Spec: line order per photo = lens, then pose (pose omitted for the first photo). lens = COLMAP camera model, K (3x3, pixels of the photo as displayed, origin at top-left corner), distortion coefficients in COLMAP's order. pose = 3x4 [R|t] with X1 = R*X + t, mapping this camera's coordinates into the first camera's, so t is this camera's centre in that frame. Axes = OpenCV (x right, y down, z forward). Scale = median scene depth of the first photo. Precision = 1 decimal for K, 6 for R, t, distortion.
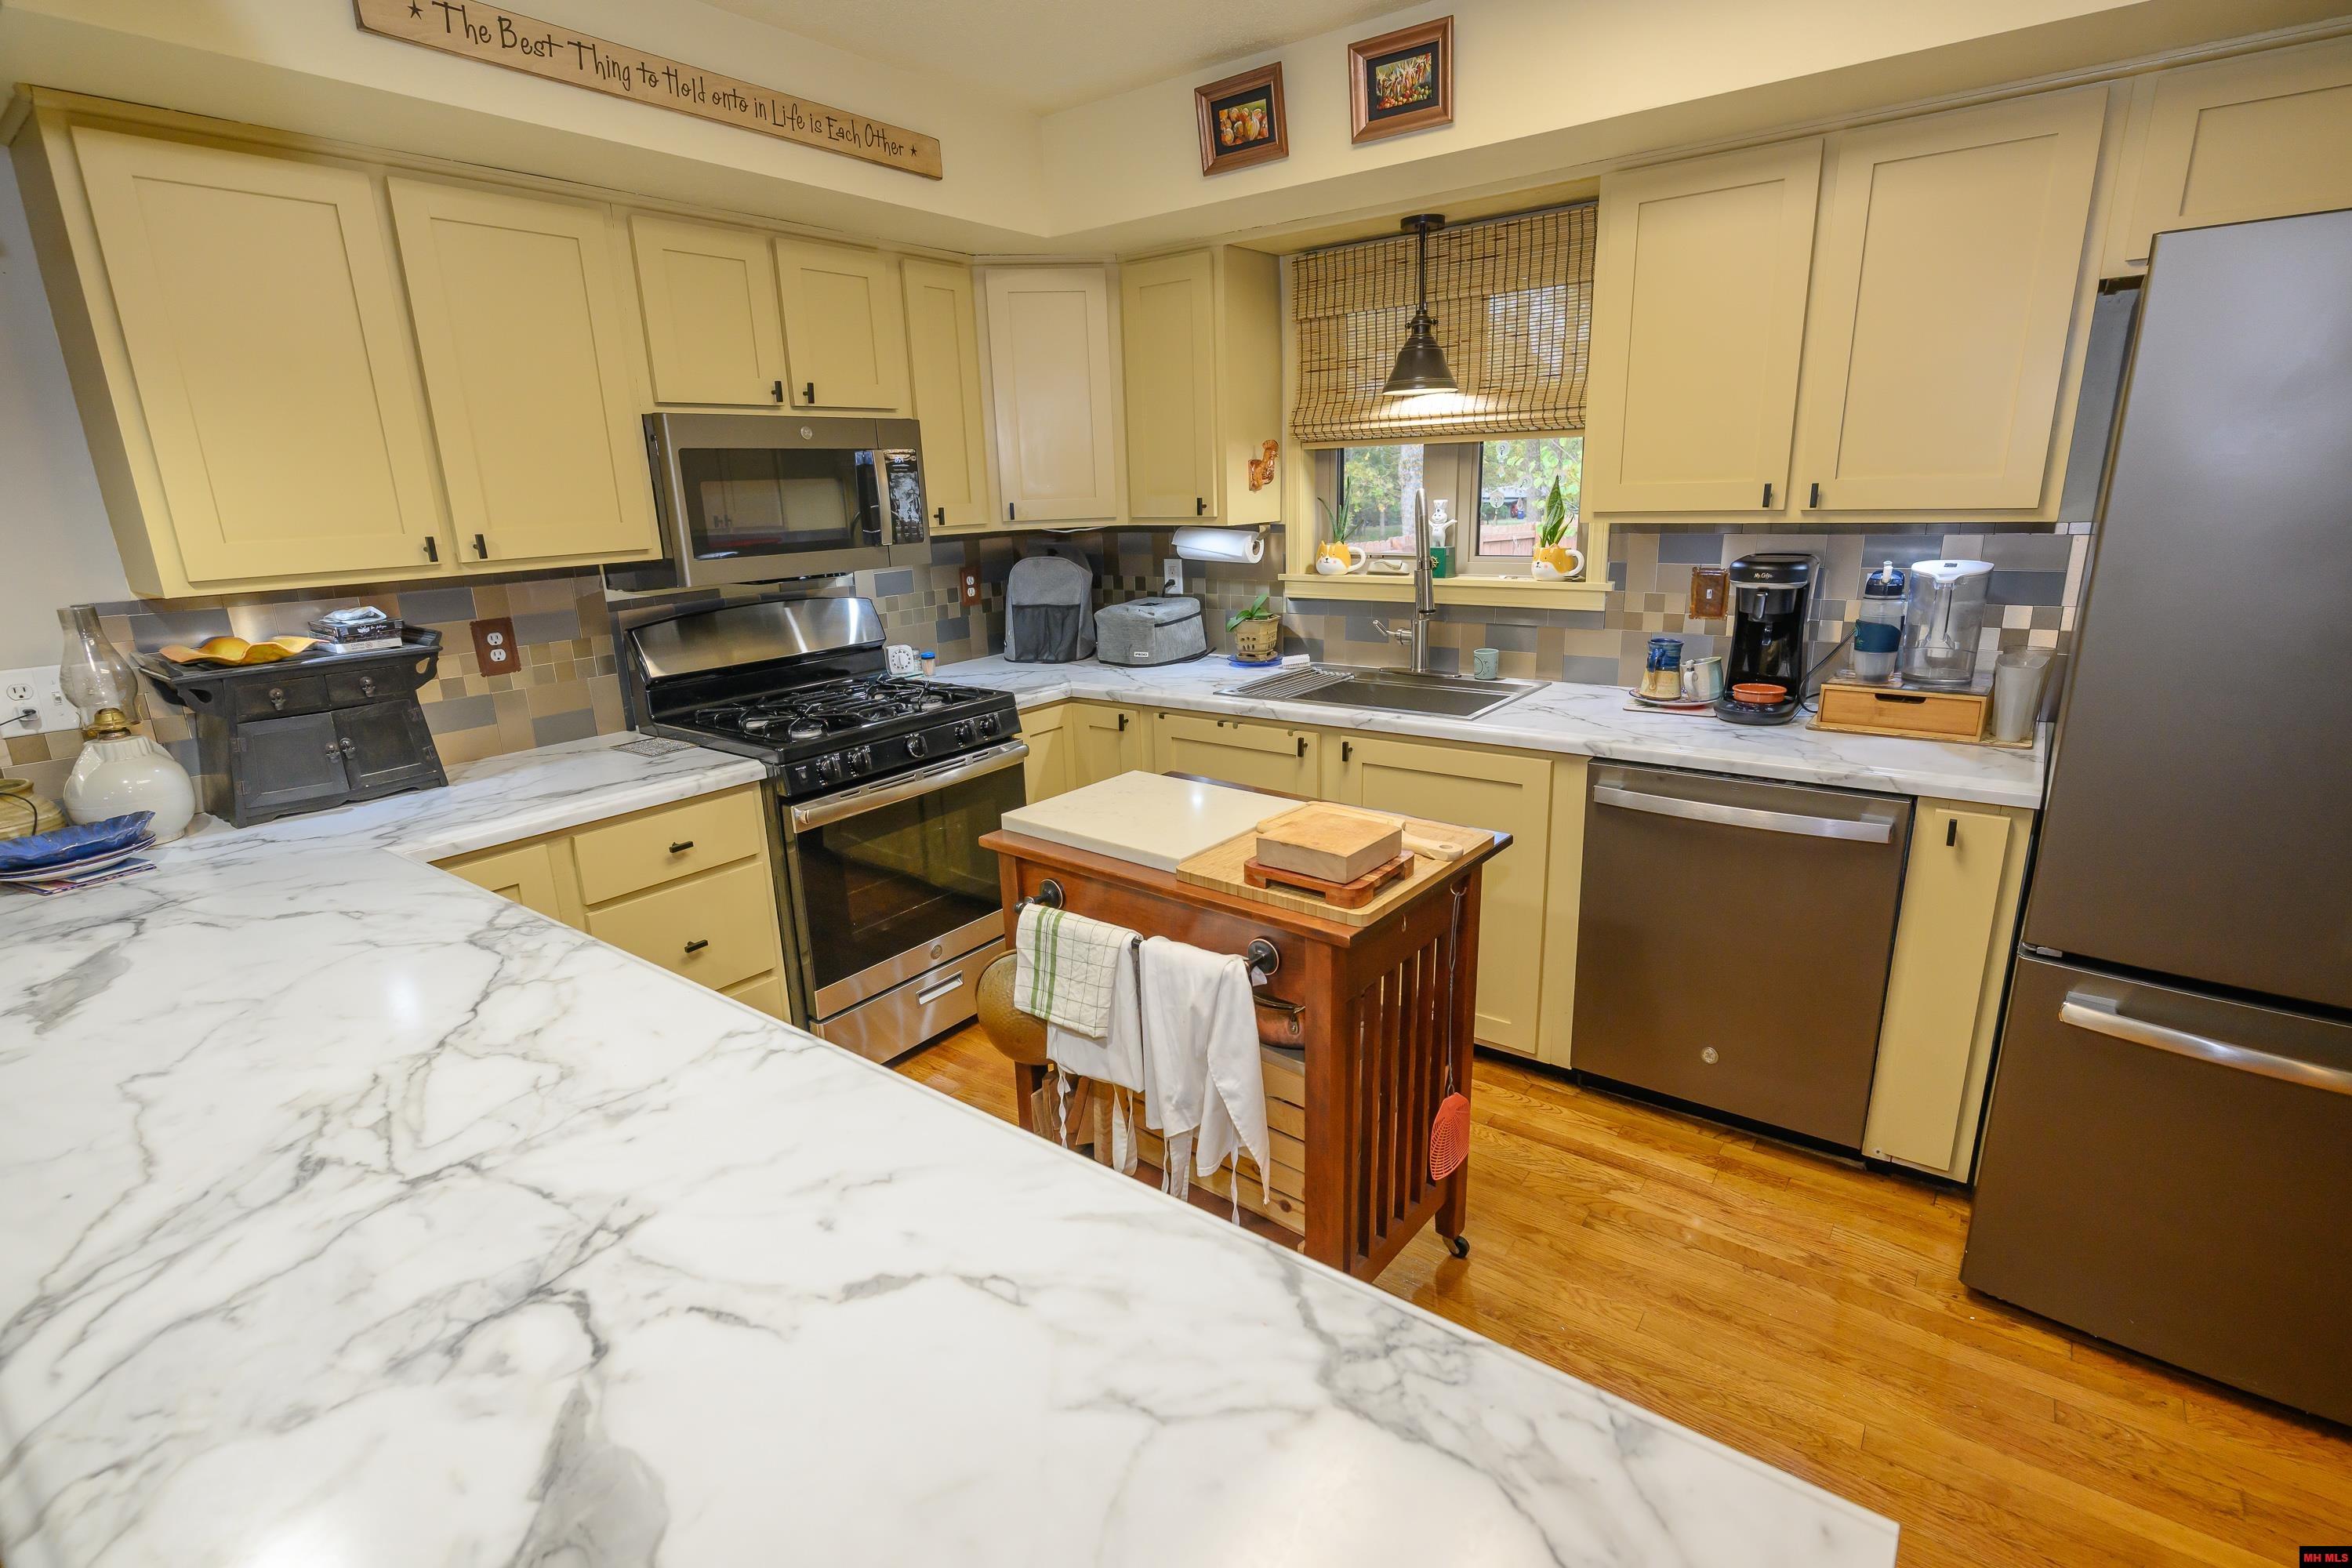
lens RADIAL K [[1117.0, 0, 1175.7], [0, 1117.0, 780.7], [0, 0, 1]] dist [-0.002116, 0.002780]
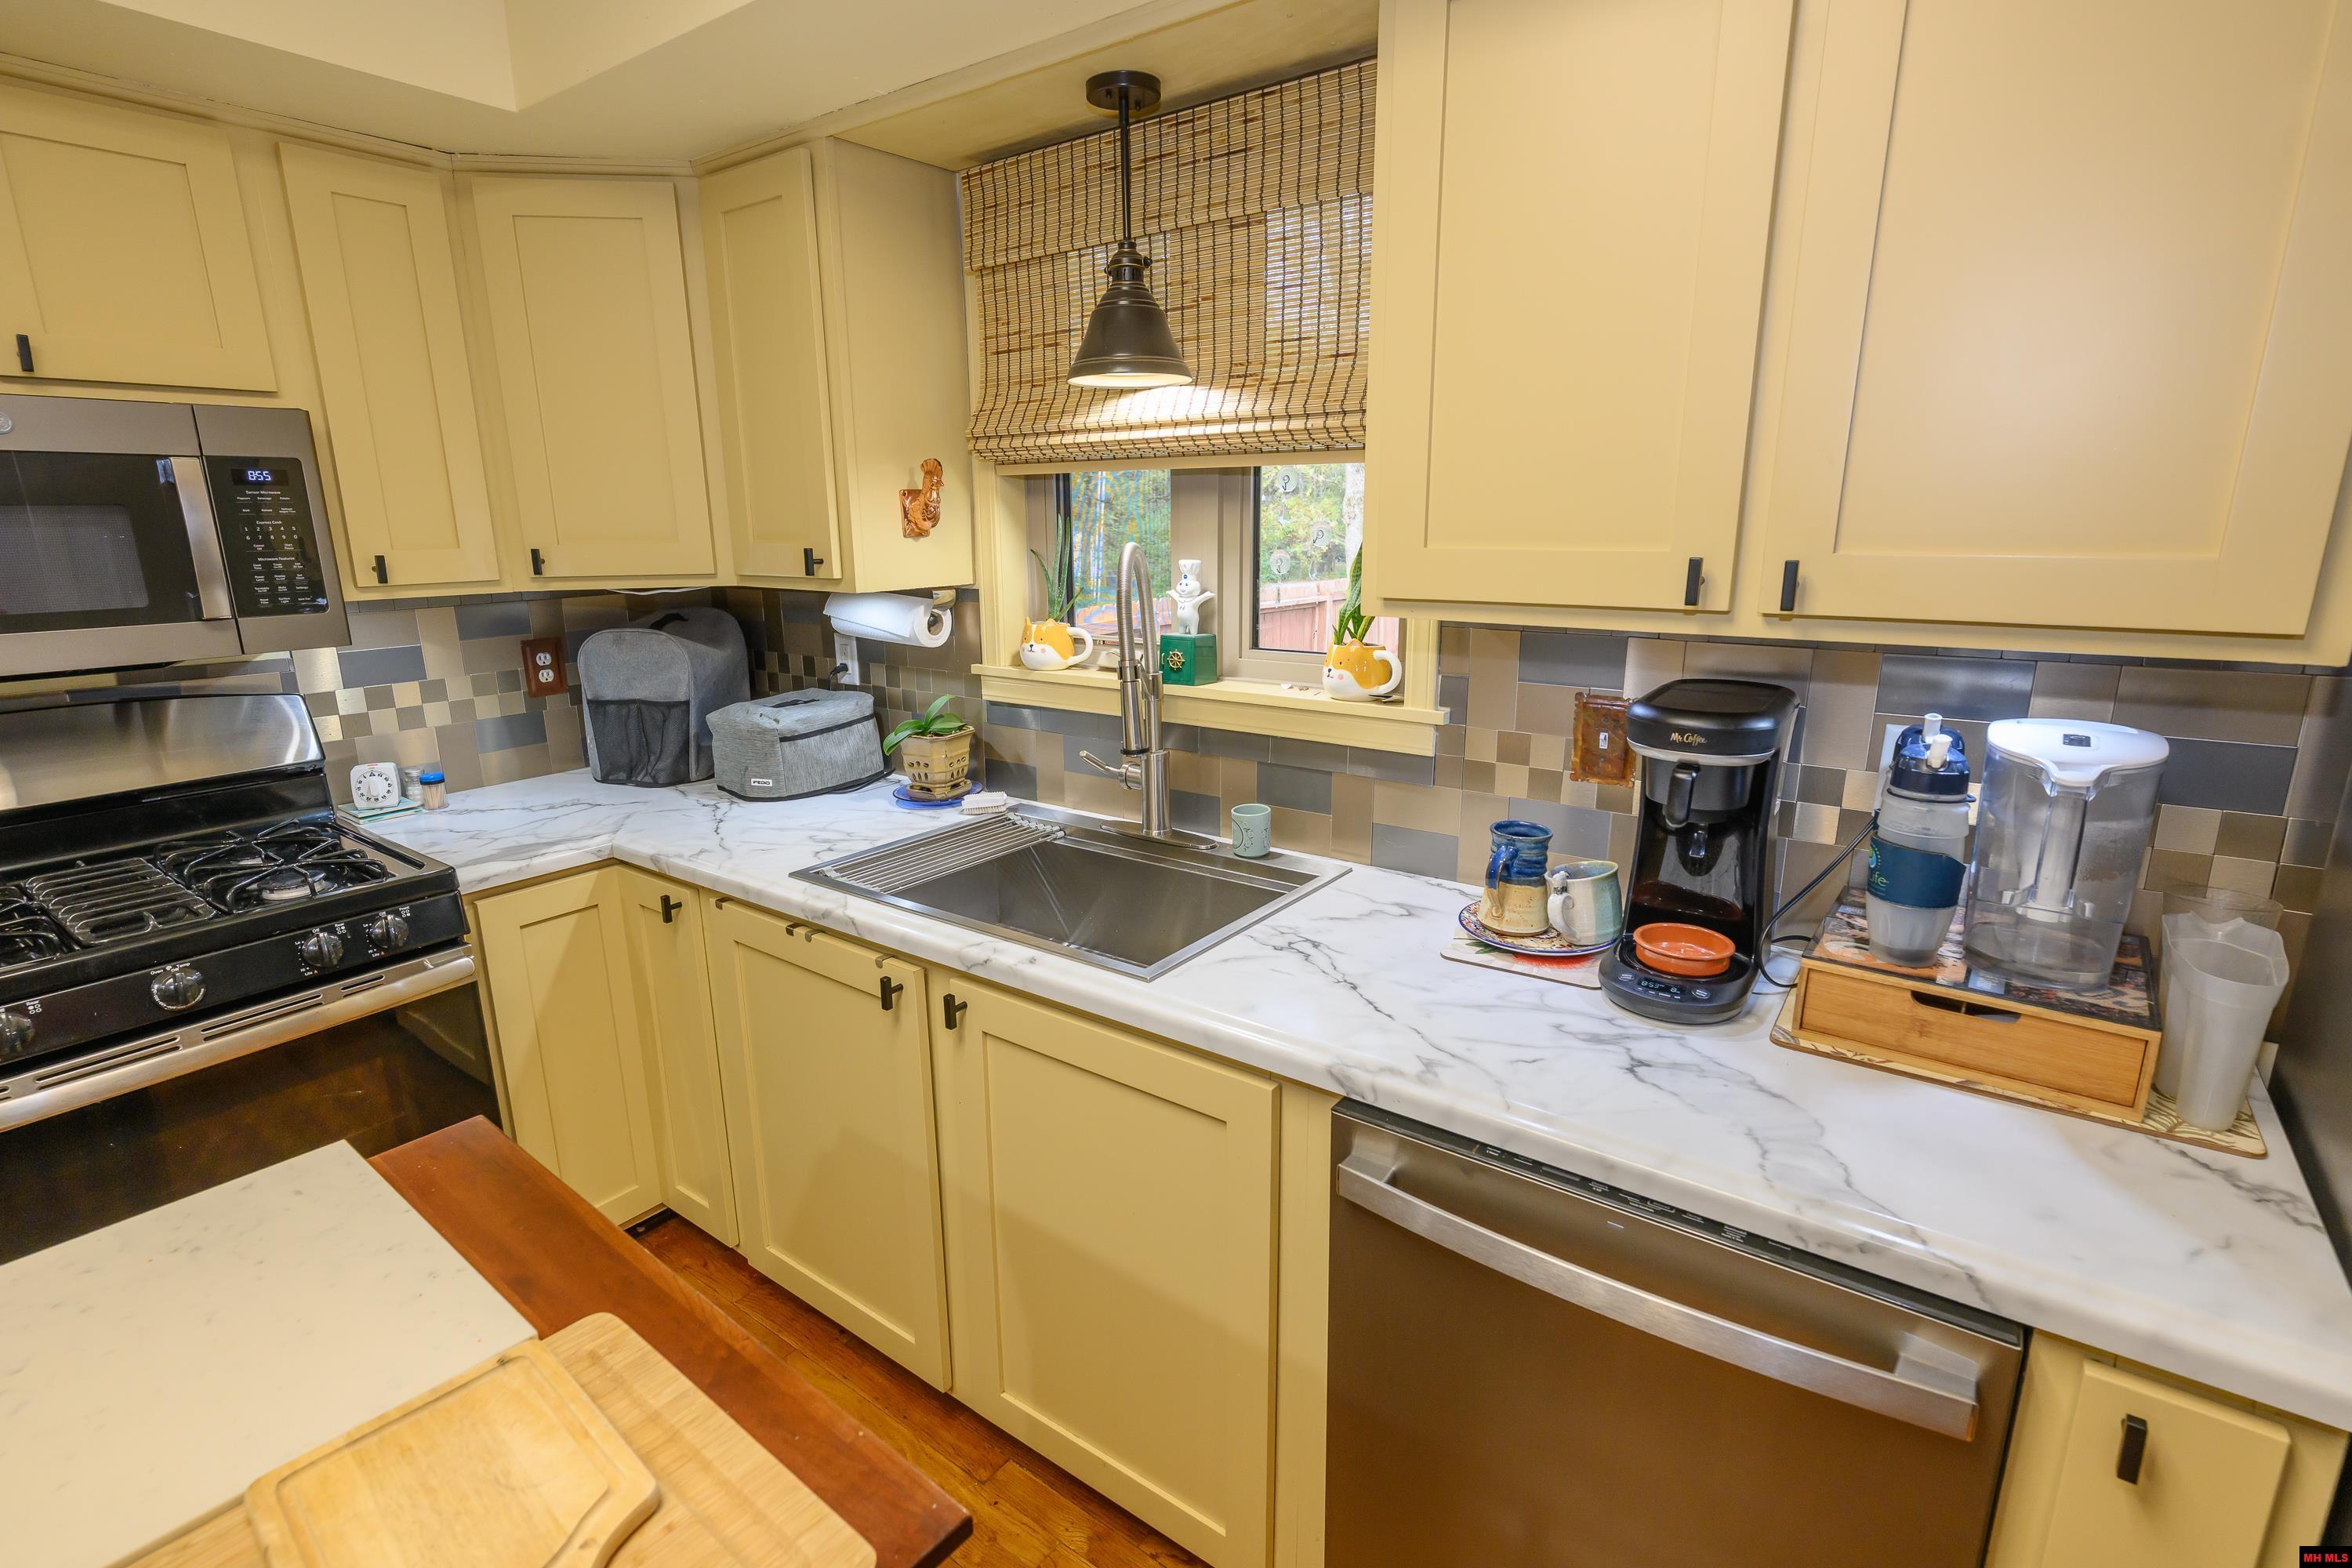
lens RADIAL K [[1117.0, 0, 1165.8], [0, 1117.0, 781.2], [0, 0, 1]] dist [-0.002116, 0.002780]
pose [[0.999719, 0.018764, 0.014461, 0.246552], [-0.018374, 0.999475, -0.026675, -0.126866], [-0.014954, 0.026402, 0.999540, 0.434689]]
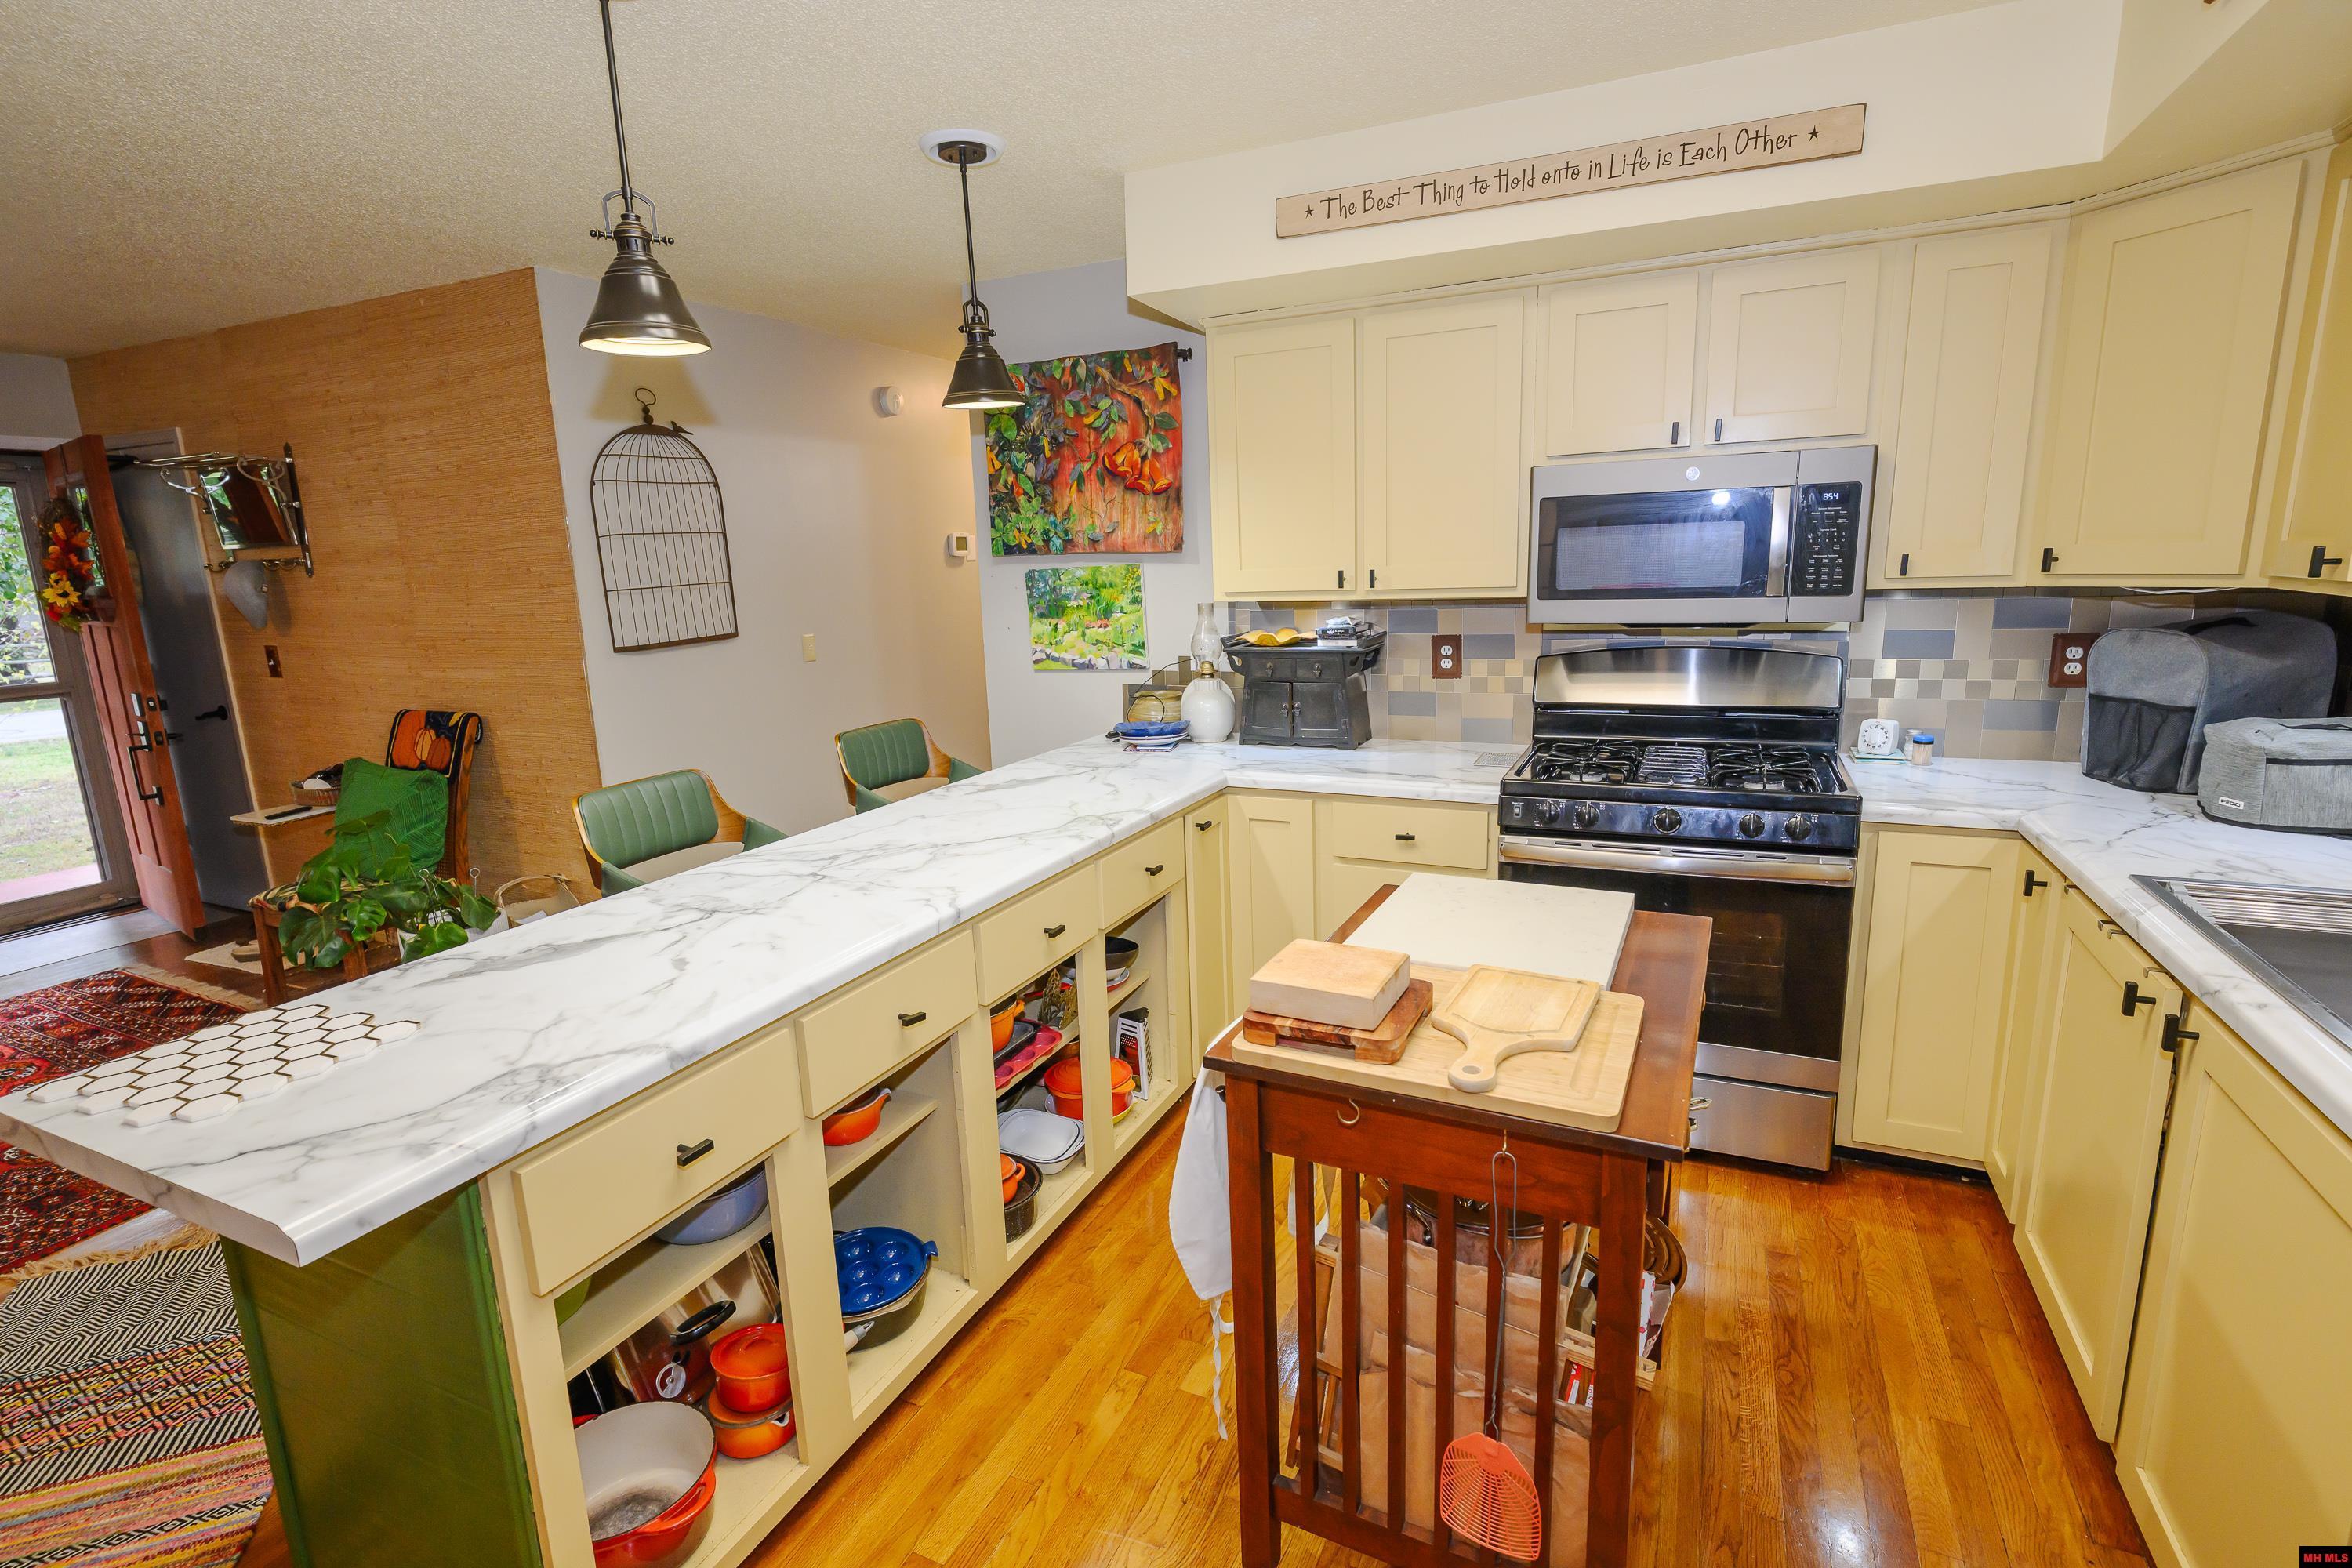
lens RADIAL K [[1117.0, 0, 1166.0], [0, 1117.0, 781.7], [0, 0, 1]] dist [-0.002116, 0.002780]
pose [[0.204939, 0.219264, -0.953899, 0.530466], [-0.228179, 0.958434, 0.171284, -0.121320], [0.951806, 0.182557, 0.246452, 0.388597]]
